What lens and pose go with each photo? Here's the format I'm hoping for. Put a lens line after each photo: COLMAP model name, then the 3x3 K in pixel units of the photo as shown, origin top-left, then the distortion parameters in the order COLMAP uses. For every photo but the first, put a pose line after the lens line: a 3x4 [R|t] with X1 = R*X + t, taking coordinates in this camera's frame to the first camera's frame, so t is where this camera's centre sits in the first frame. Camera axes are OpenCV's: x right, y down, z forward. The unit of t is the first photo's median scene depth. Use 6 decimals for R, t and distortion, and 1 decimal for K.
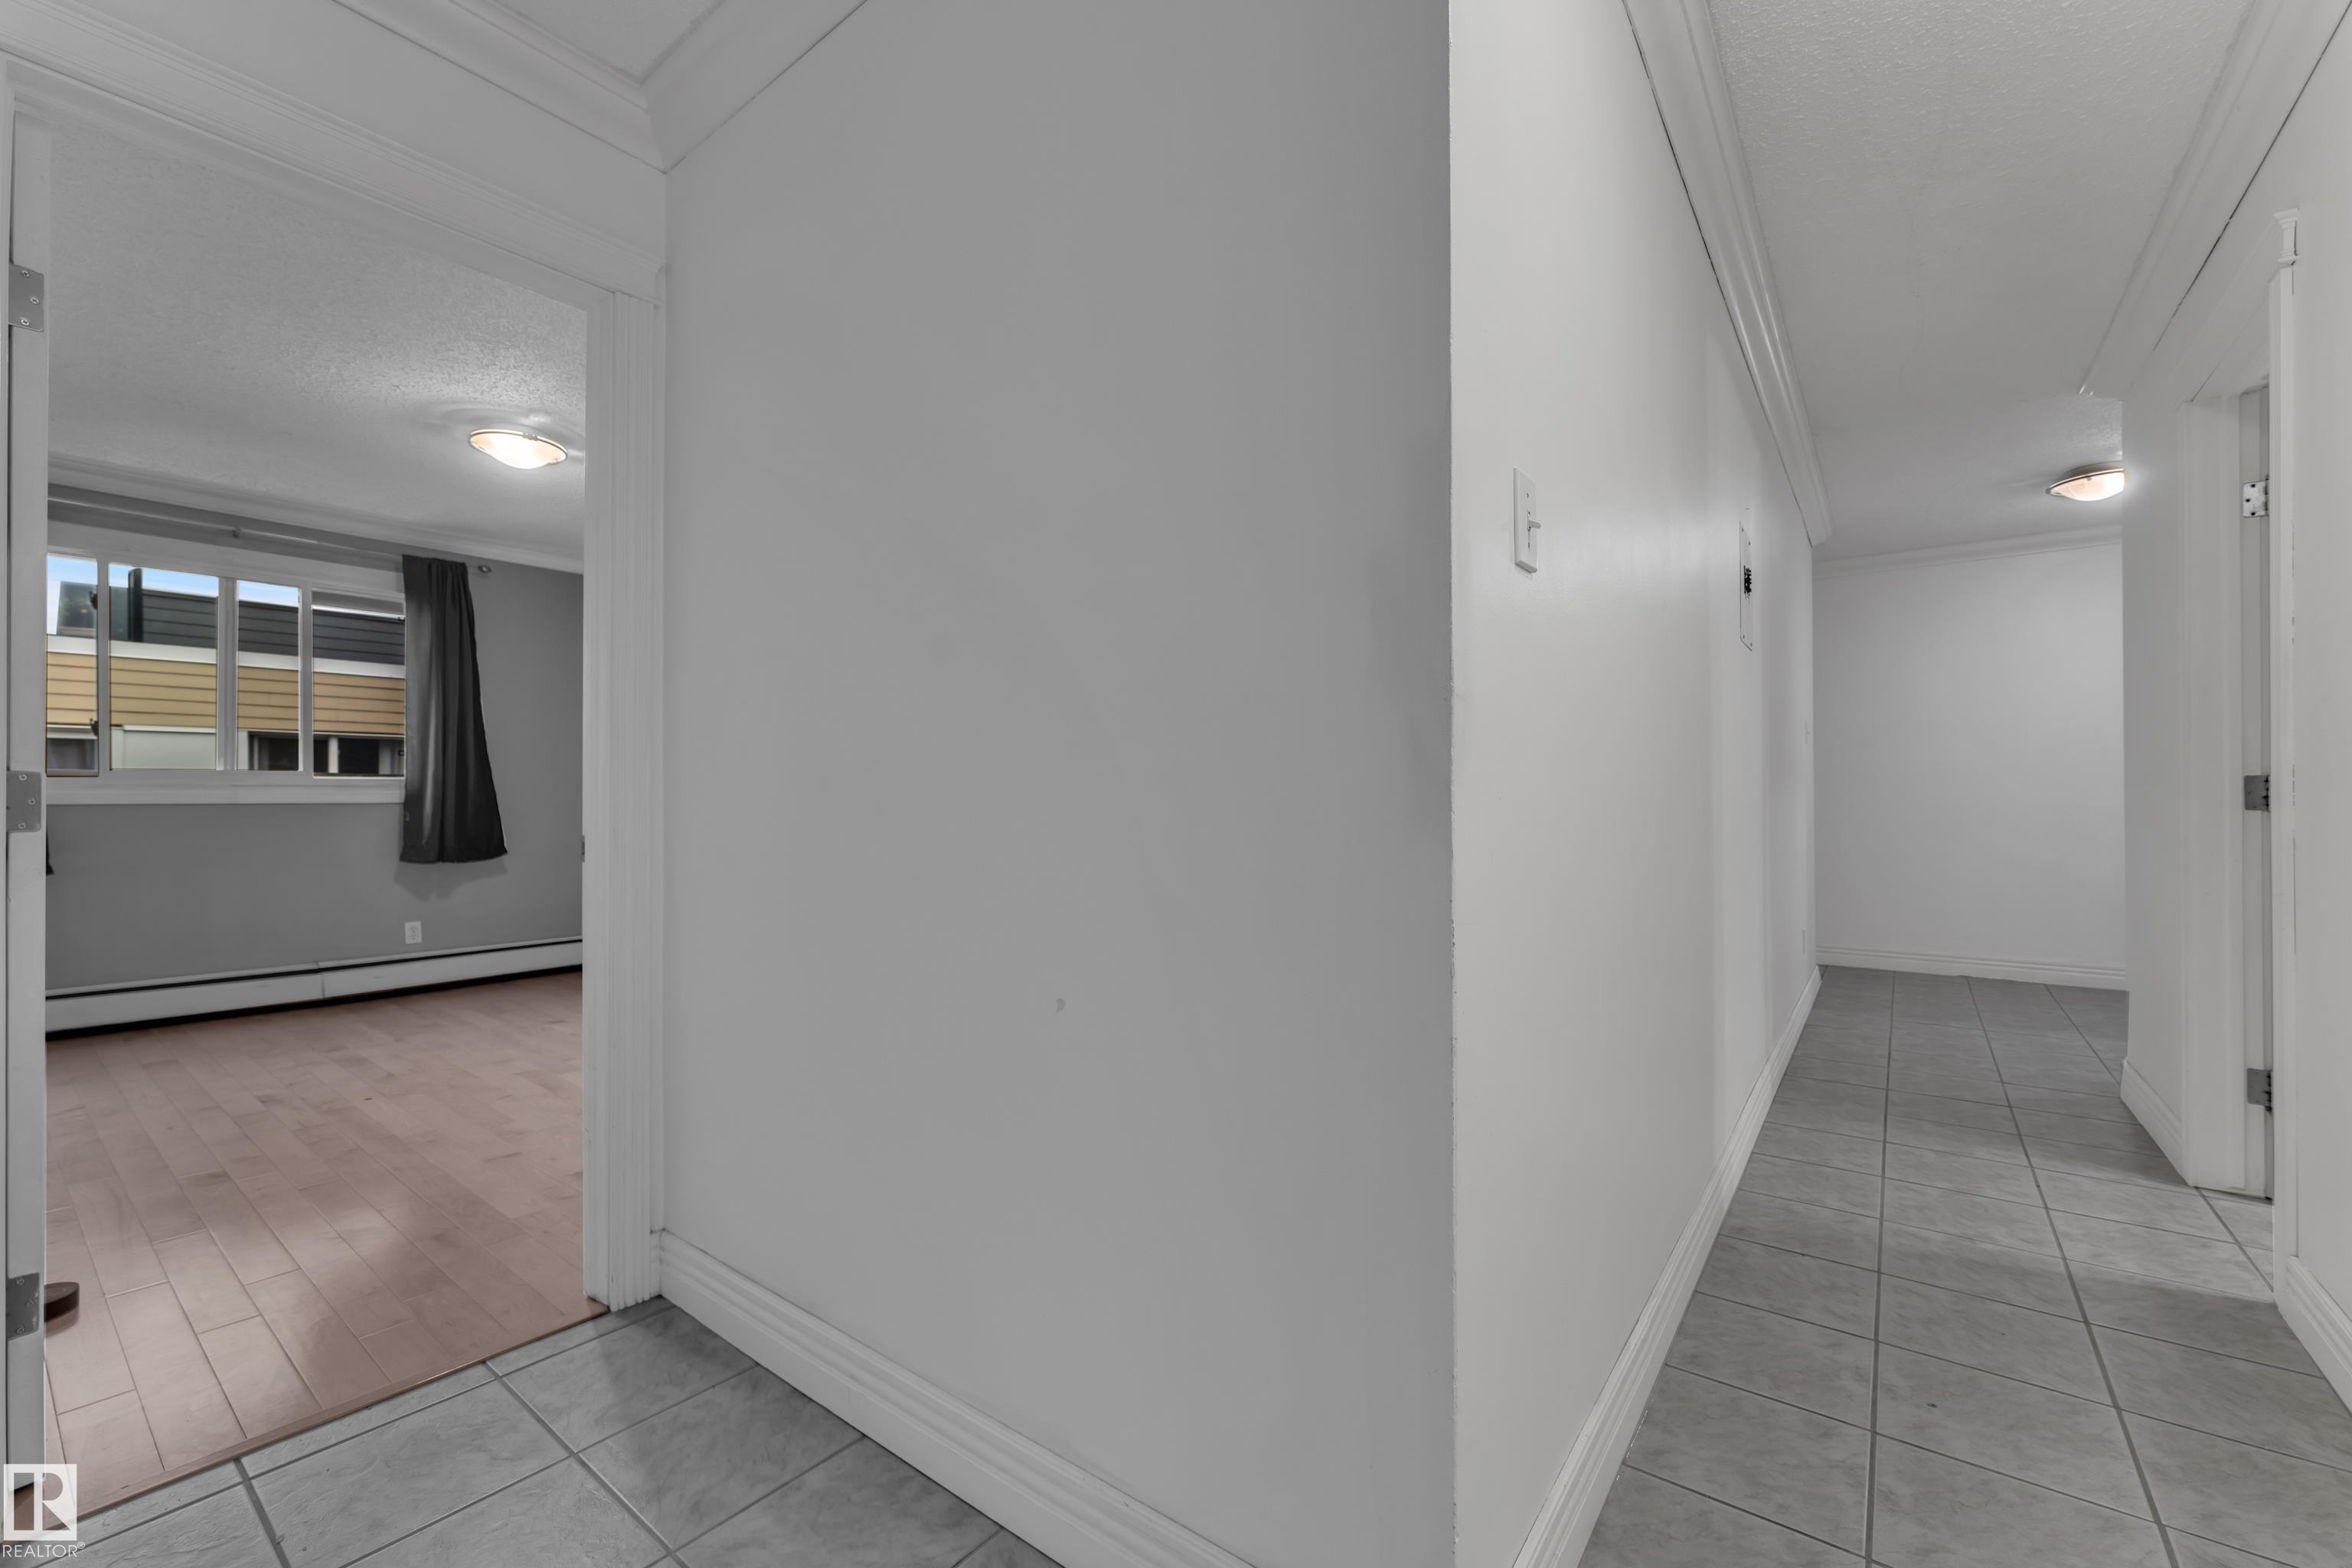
lens RADIAL K [[947.2, 0, 1174.7], [0, 947.2, 795.7], [0, 0, 1]] dist [0.001436, -0.000315]
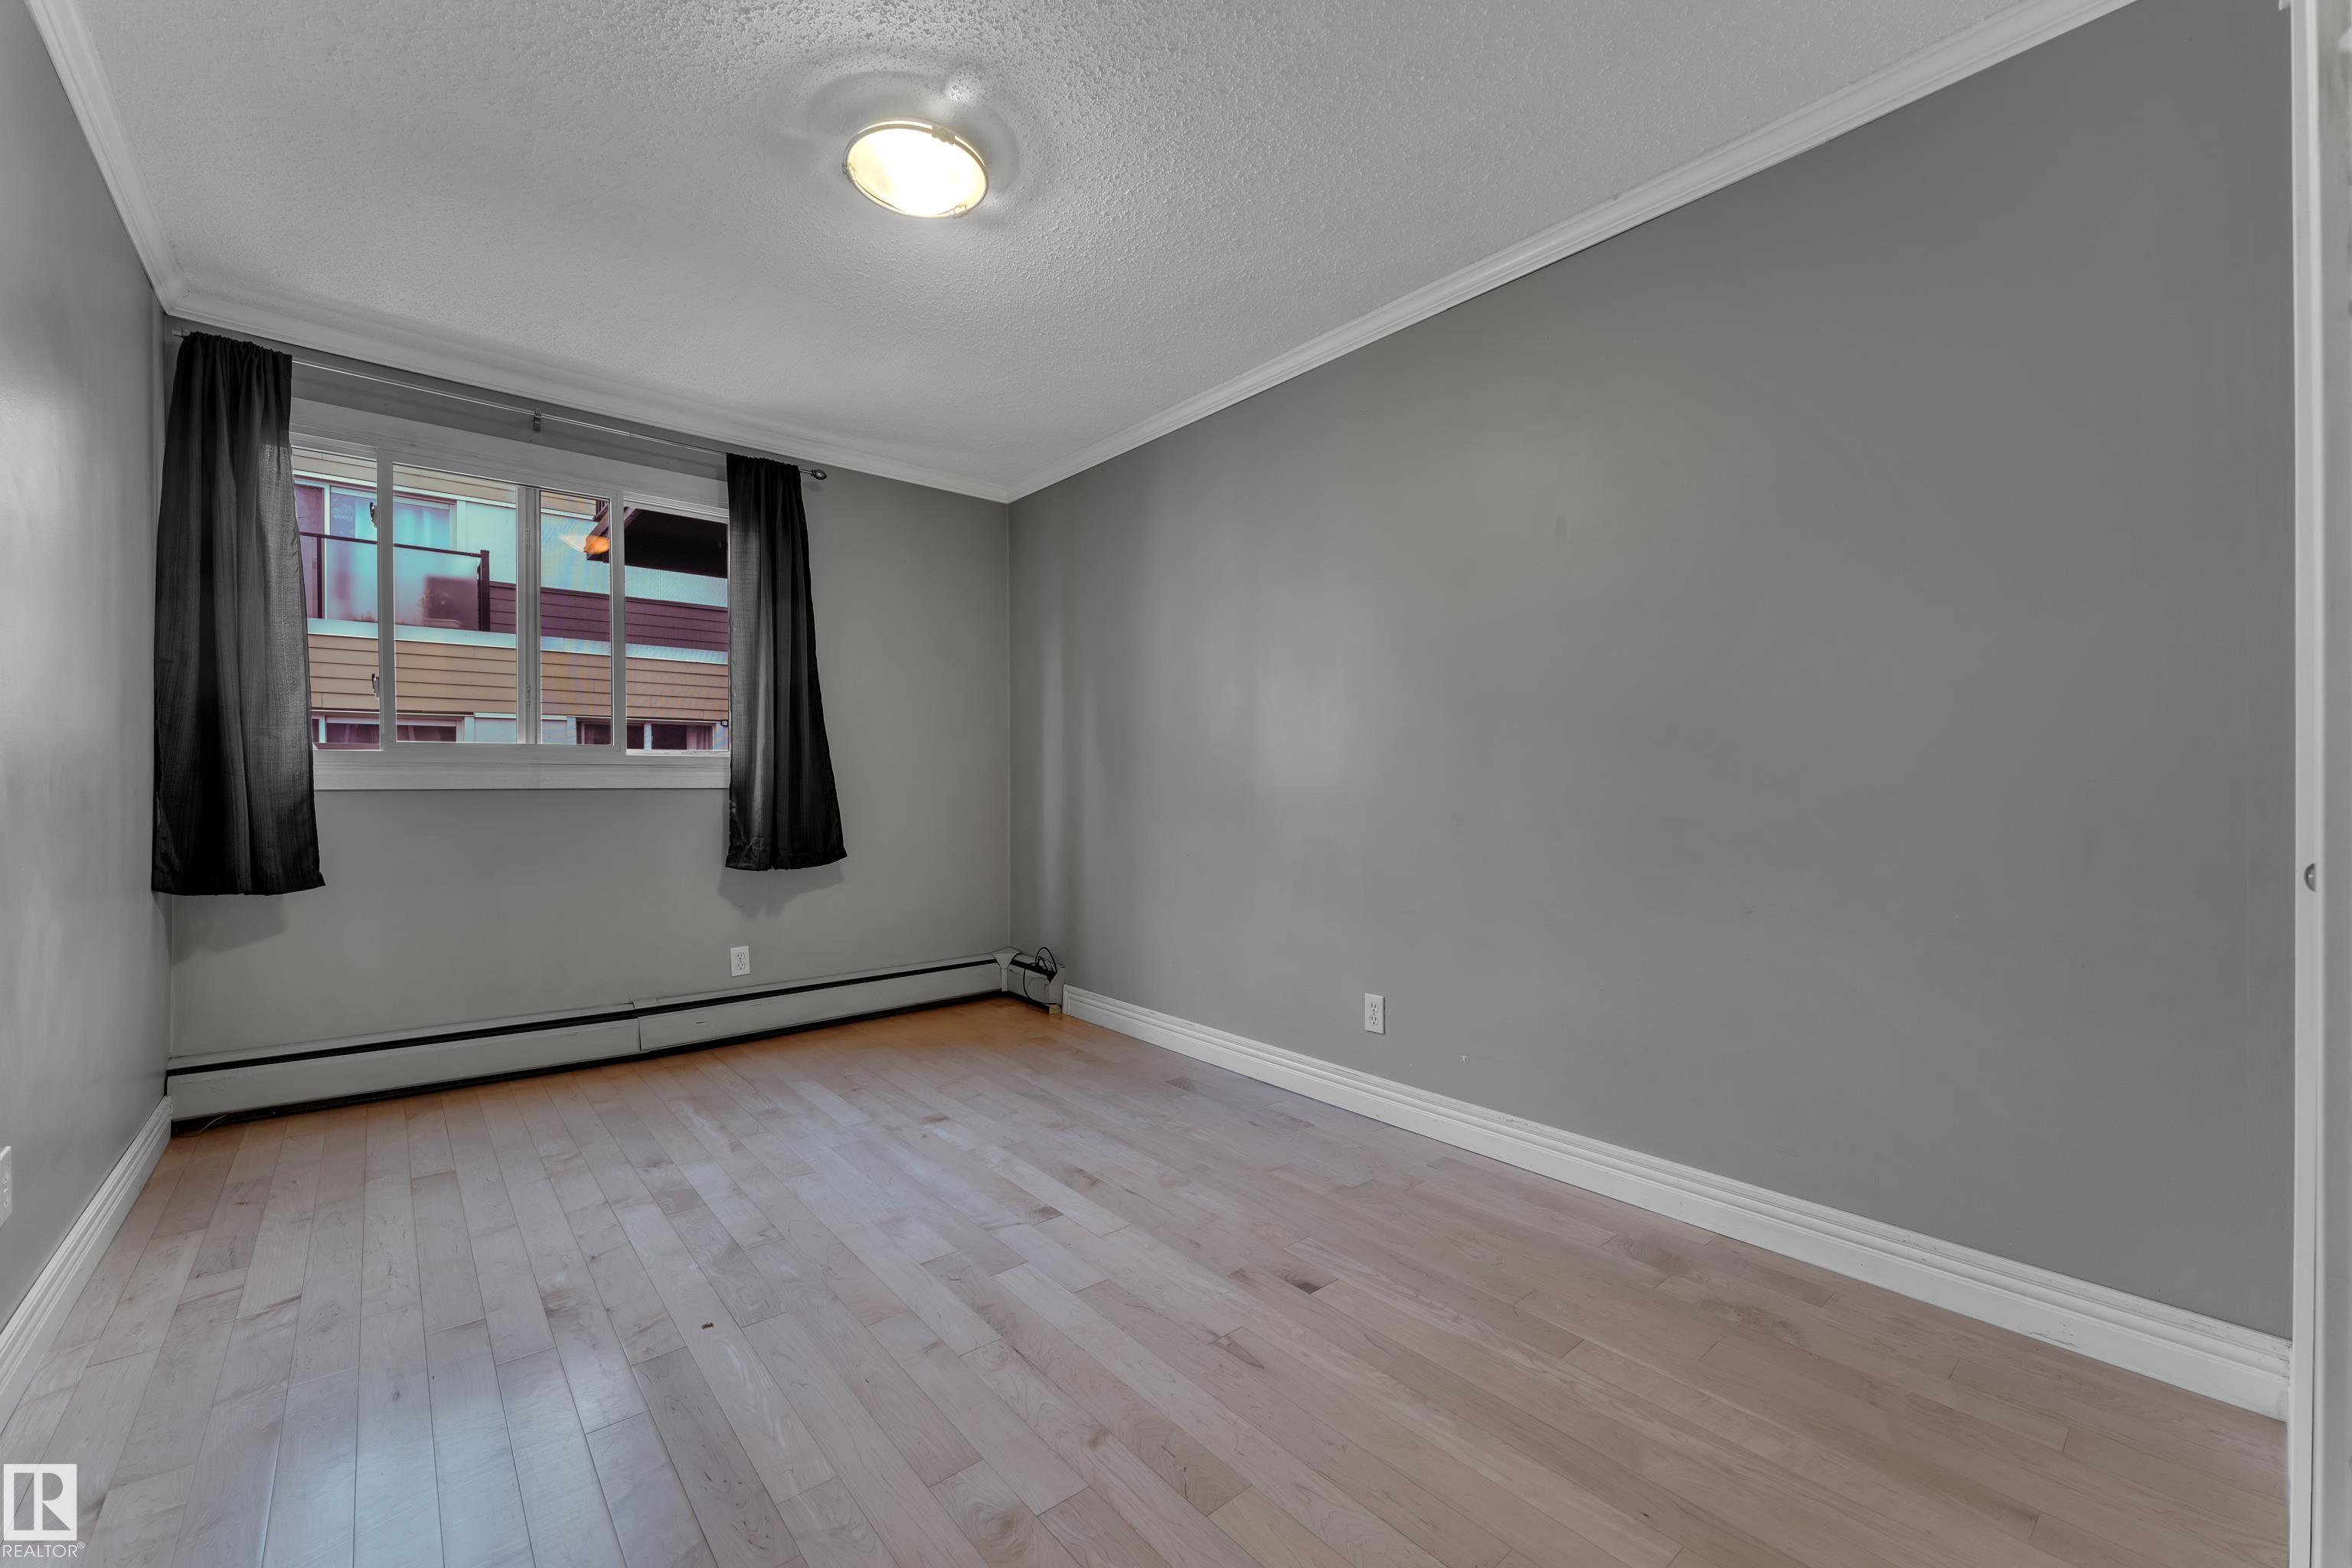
lens RADIAL K [[967.1, 0, 1171.0], [0, 967.1, 802.5], [0, 0, 1]] dist [0.000851, -0.000098]
pose [[0.973292, 0.007143, -0.229460, -0.295469], [-0.003445, 0.999858, 0.016516, 0.004237], [0.229545, -0.015284, 0.973178, 0.333243]]
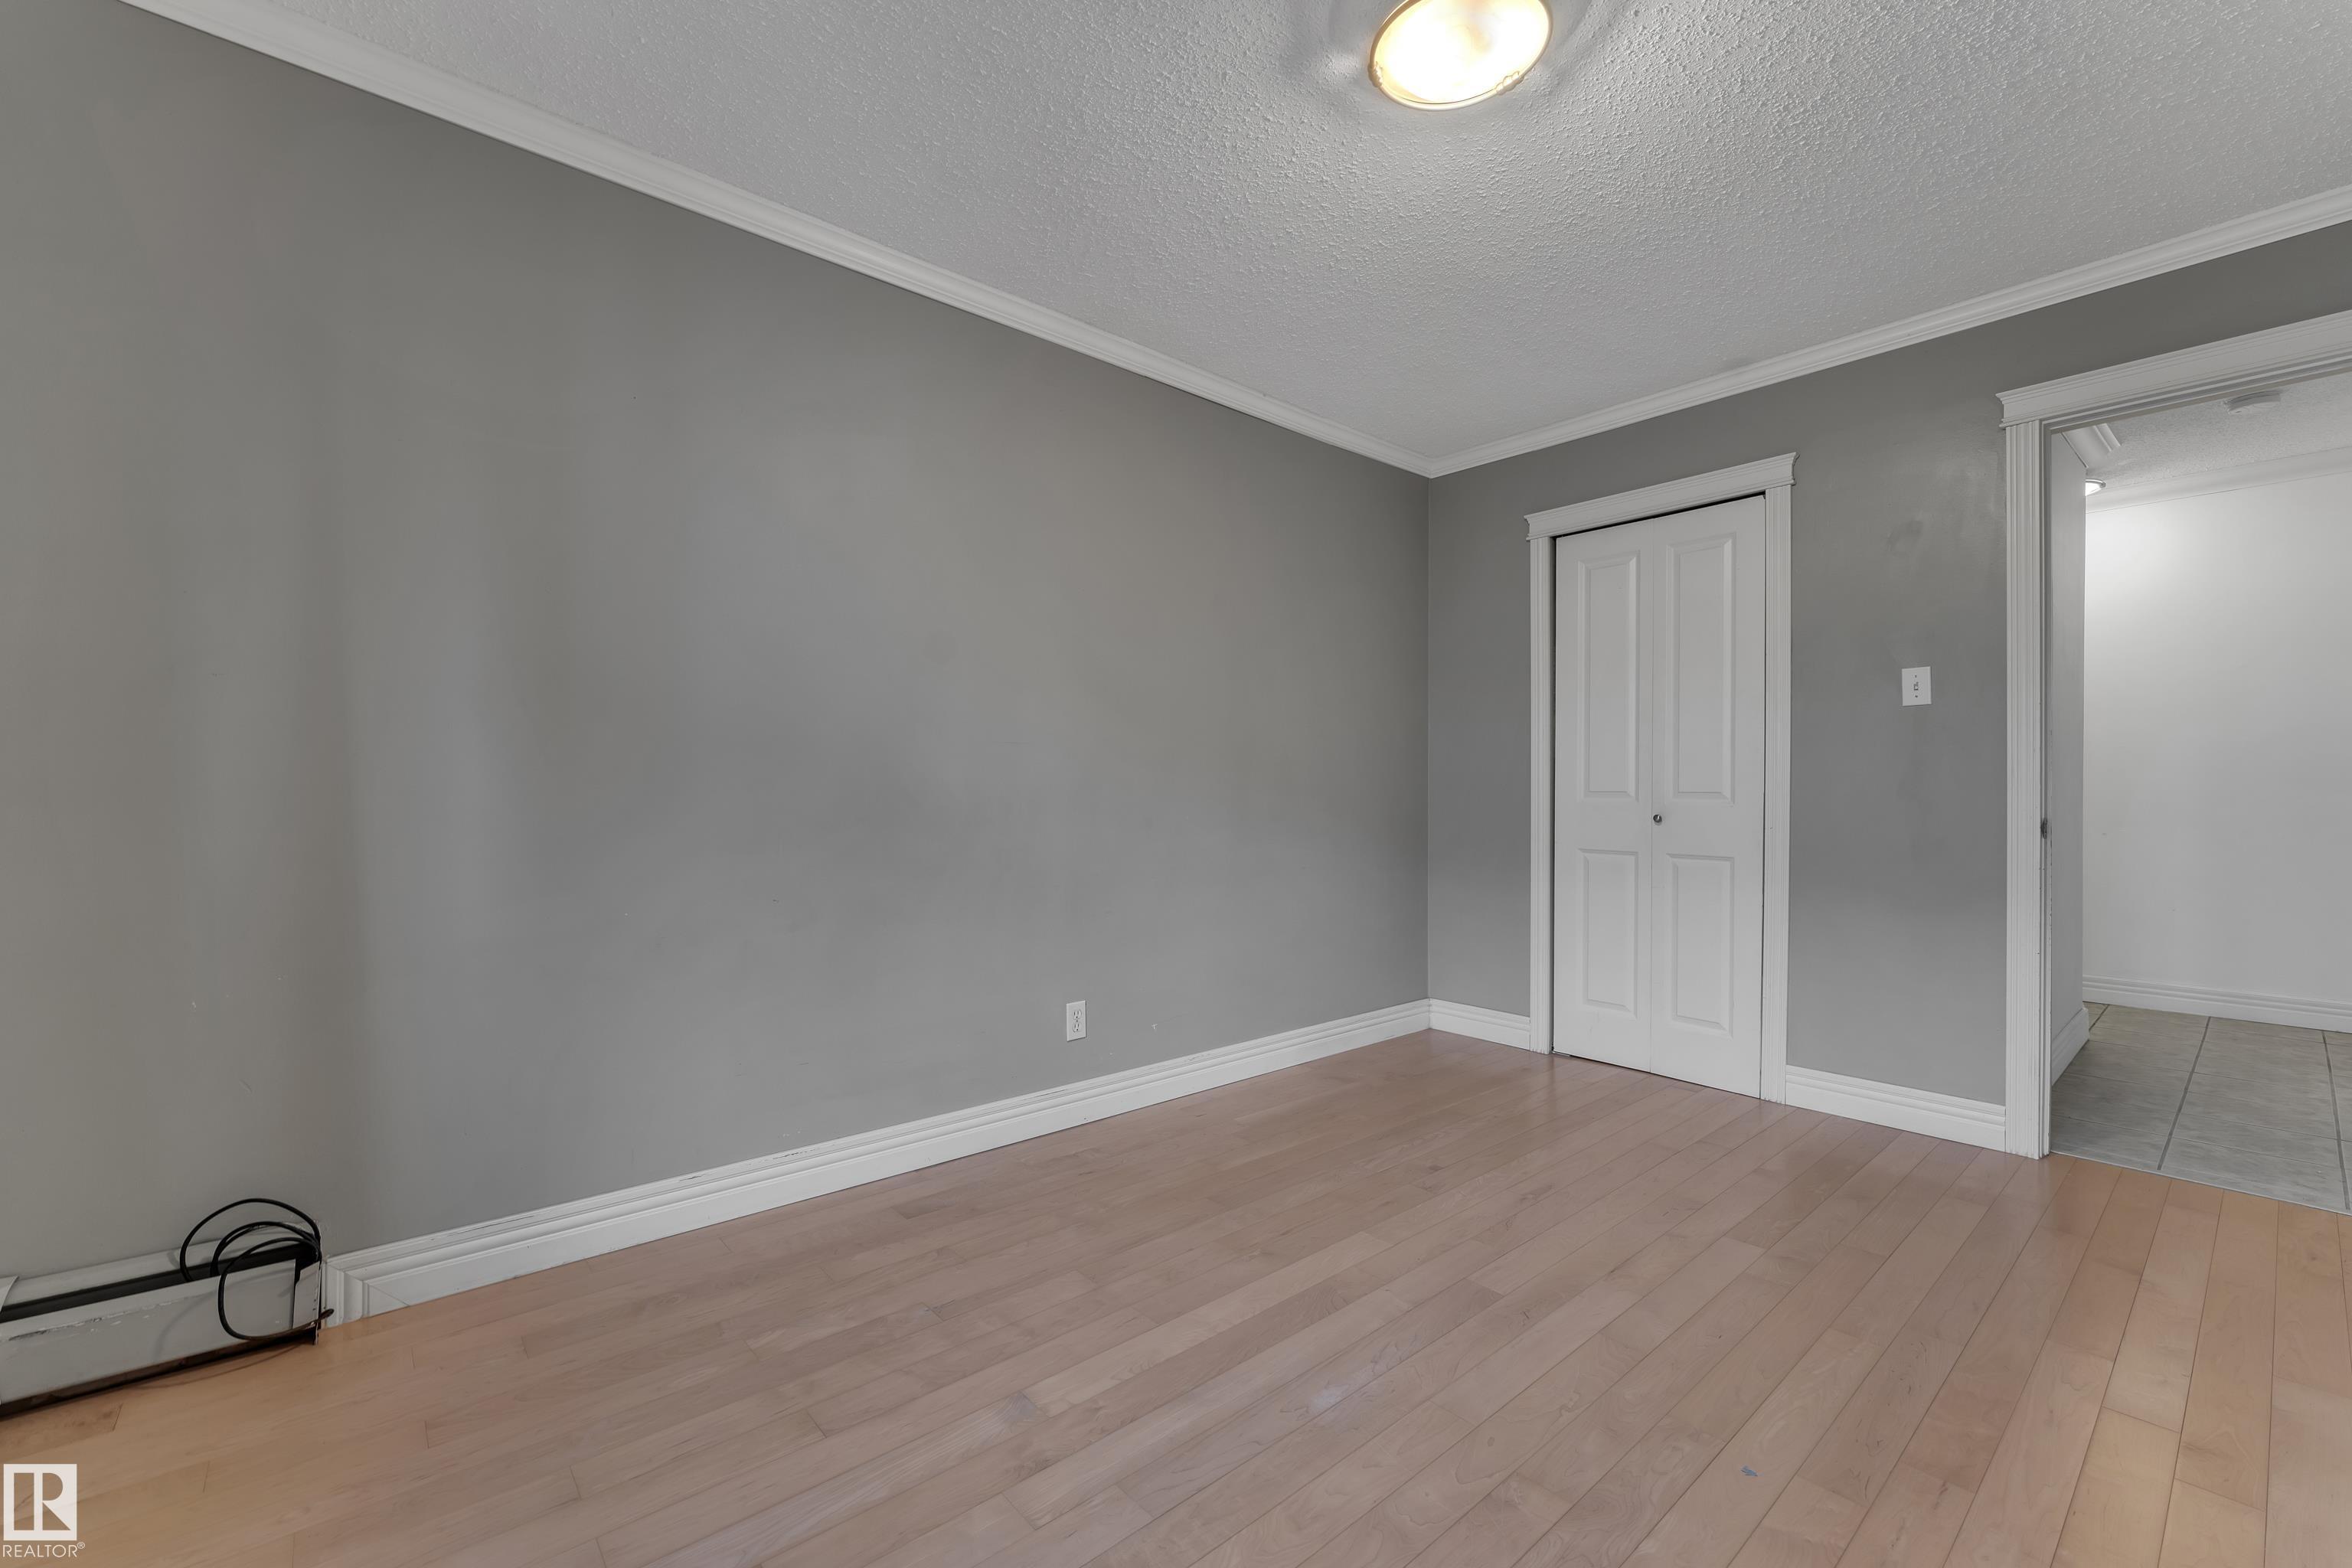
lens RADIAL K [[947.2, 0, 1174.7], [0, 947.2, 795.7], [0, 0, 1]] dist [0.001436, -0.000315]
pose [[0.207188, -0.002831, 0.978297, -0.885614], [-0.006869, 0.999967, 0.004349, 0.000990], [-0.978277, -0.007621, 0.207161, 0.770621]]
